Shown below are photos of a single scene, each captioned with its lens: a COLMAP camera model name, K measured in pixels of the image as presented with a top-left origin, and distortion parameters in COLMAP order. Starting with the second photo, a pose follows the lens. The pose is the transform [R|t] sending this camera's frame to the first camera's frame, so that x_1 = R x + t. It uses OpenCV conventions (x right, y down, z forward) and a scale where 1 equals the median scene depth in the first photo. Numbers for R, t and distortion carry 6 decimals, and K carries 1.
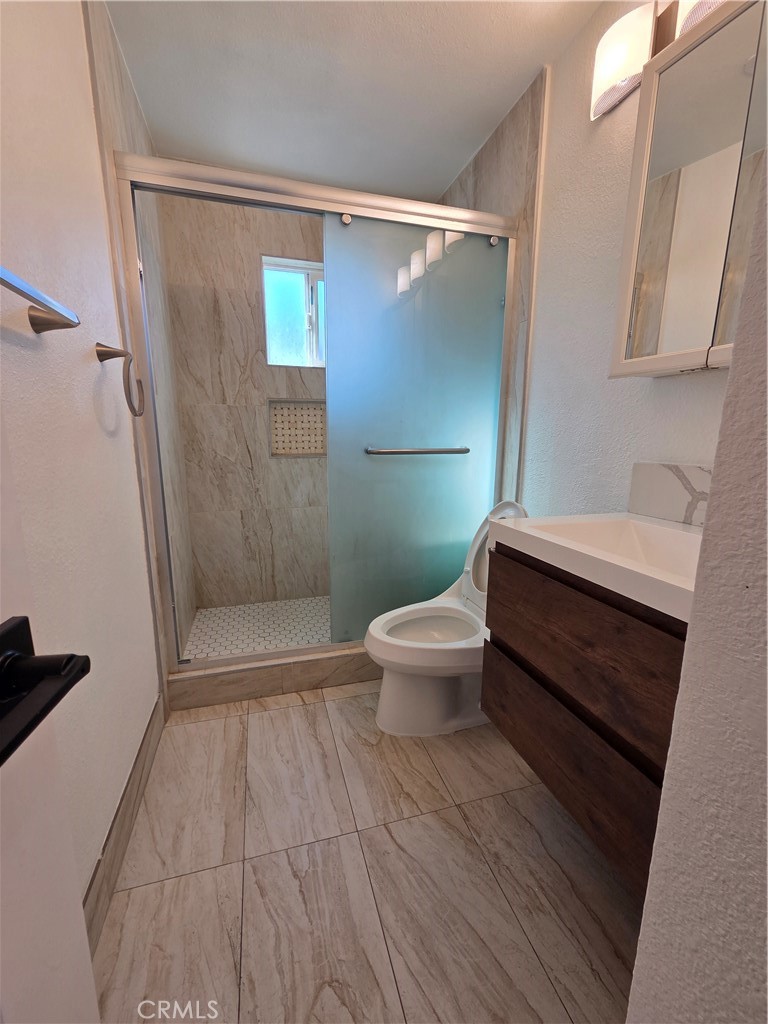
lens RADIAL K [[422.1, 0, 378.7], [0, 422.1, 514.4], [0, 0, 1]] dist [0.009150, -0.000962]
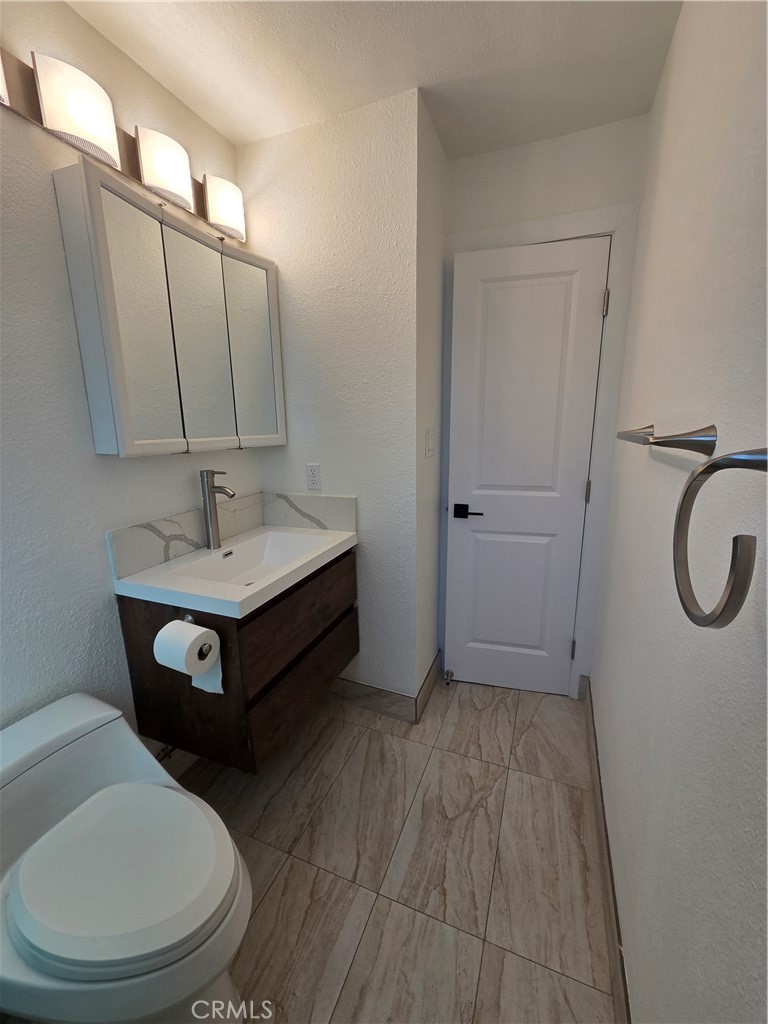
lens RADIAL K [[422.1, 0, 382.8], [0, 422.1, 514.0], [0, 0, 1]] dist [0.009150, -0.000962]
pose [[-0.787115, -0.127949, 0.603390, -0.617381], [0.124168, 0.925352, 0.358197, -0.524710], [-0.604179, 0.356864, -0.712472, 1.525968]]
